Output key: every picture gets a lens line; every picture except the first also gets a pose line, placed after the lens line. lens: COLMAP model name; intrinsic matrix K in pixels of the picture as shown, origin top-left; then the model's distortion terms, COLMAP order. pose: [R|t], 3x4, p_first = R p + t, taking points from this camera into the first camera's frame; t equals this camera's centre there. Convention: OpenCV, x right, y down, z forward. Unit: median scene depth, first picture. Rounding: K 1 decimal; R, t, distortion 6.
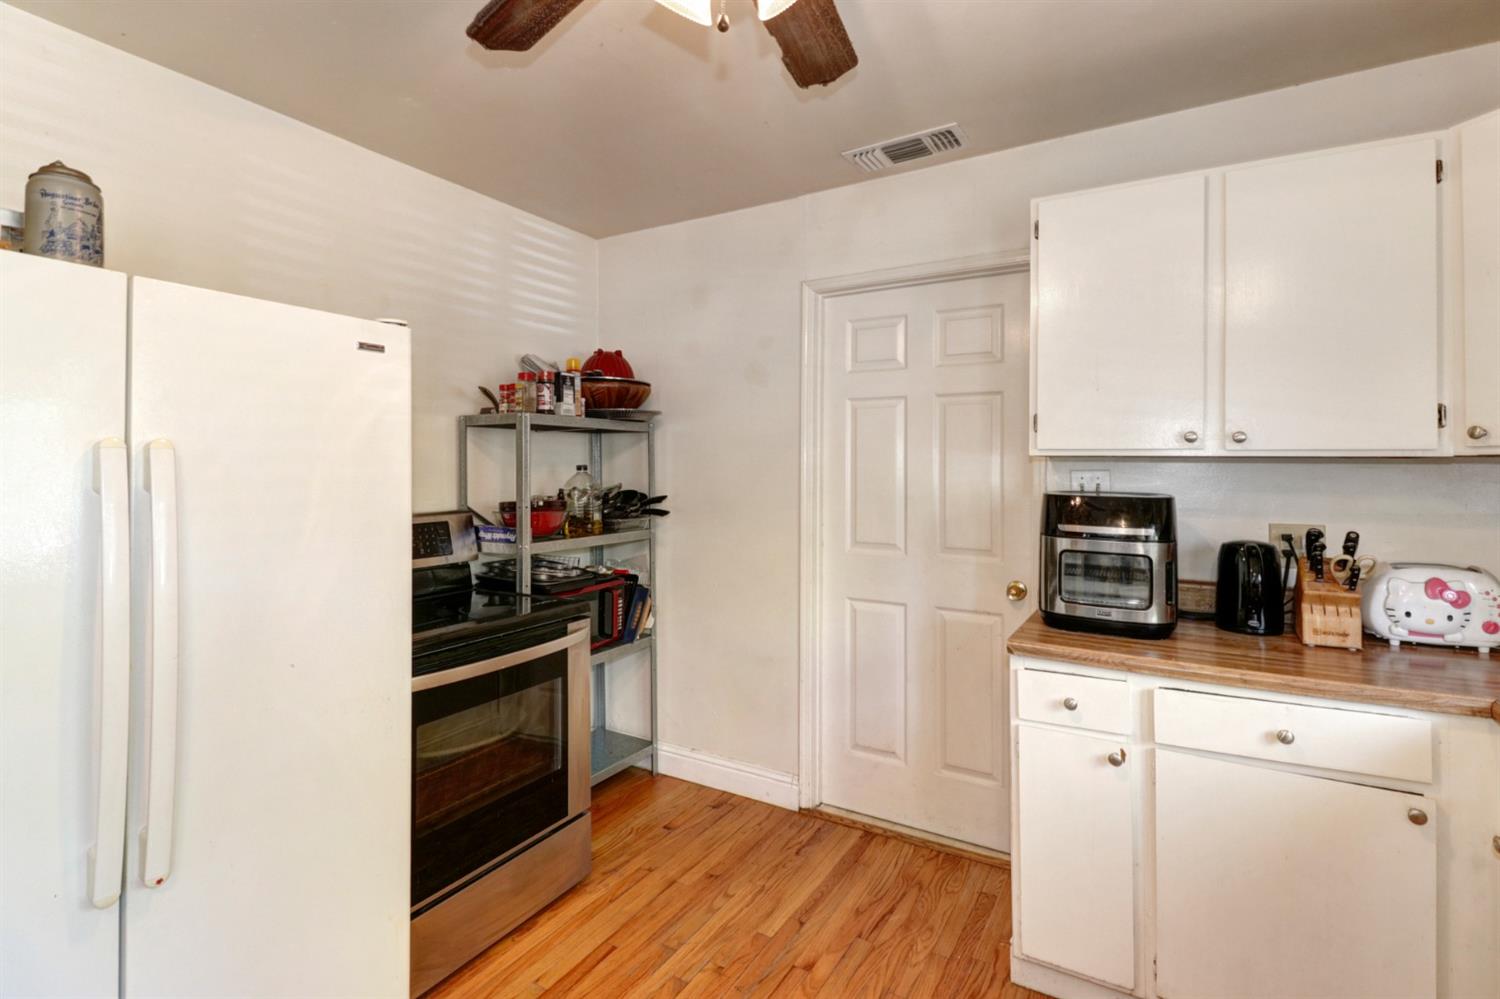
lens RADIAL K [[716.0, 0, 745.2], [0, 716.0, 457.6], [0, 0, 1]] dist [0.018810, -0.013210]
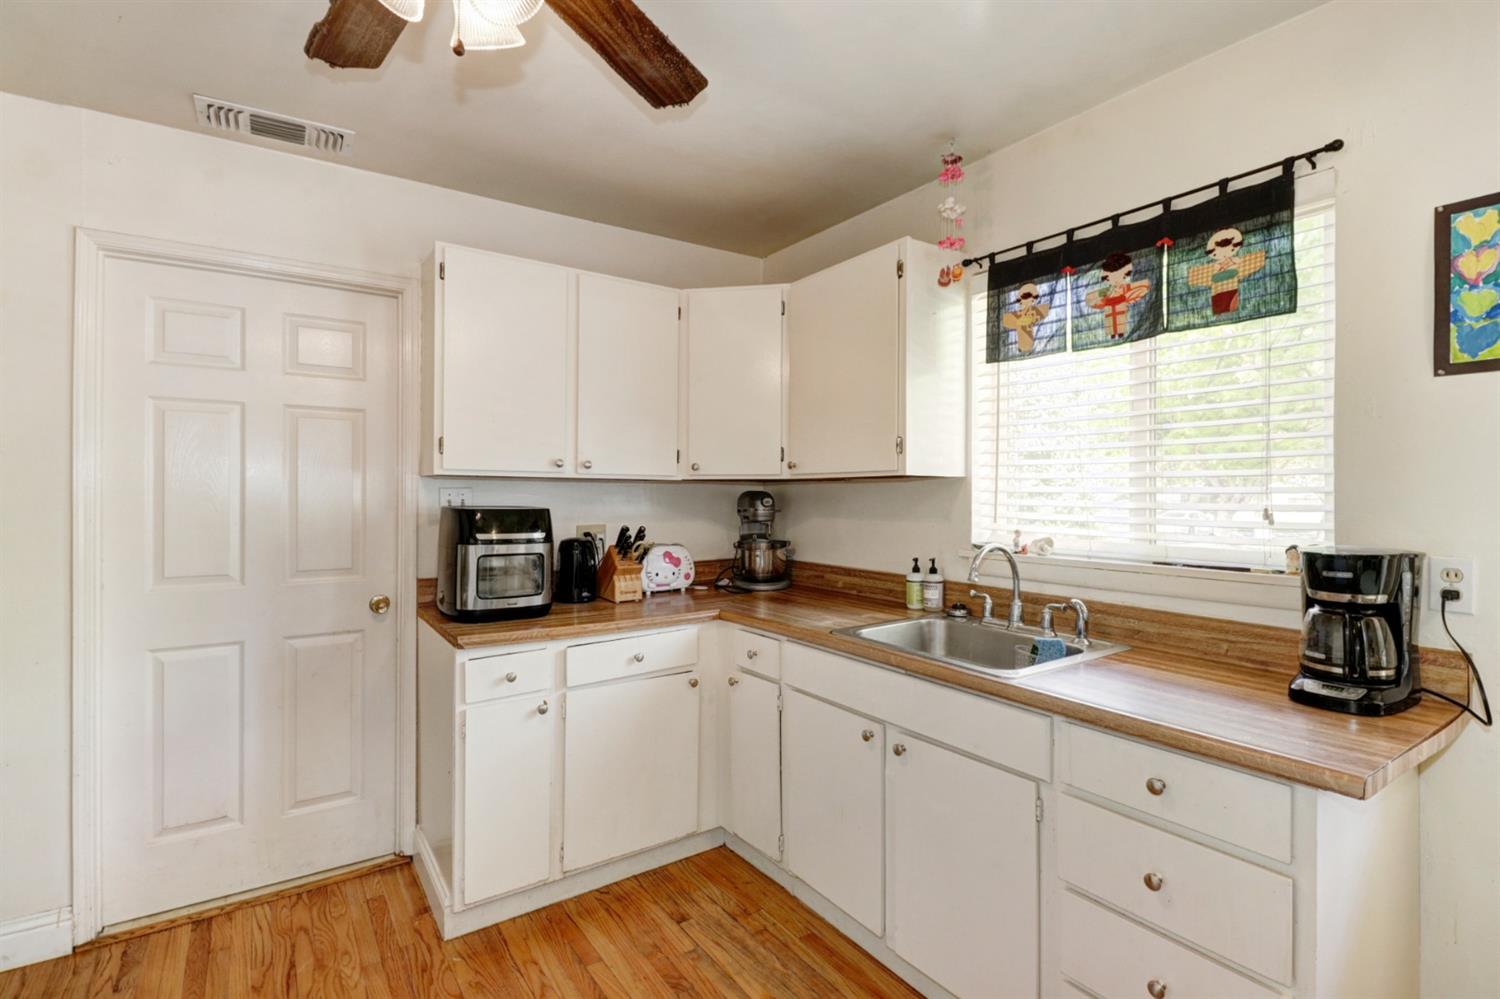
lens RADIAL K [[710.6, 0, 764.0], [0, 710.6, 493.5], [0, 0, 1]] dist [0.017787, -0.013670]
pose [[0.402931, -0.005192, 0.915215, -0.424312], [-0.016402, 0.999782, 0.012893, 0.004283], [-0.915083, -0.020206, 0.402759, 0.100833]]
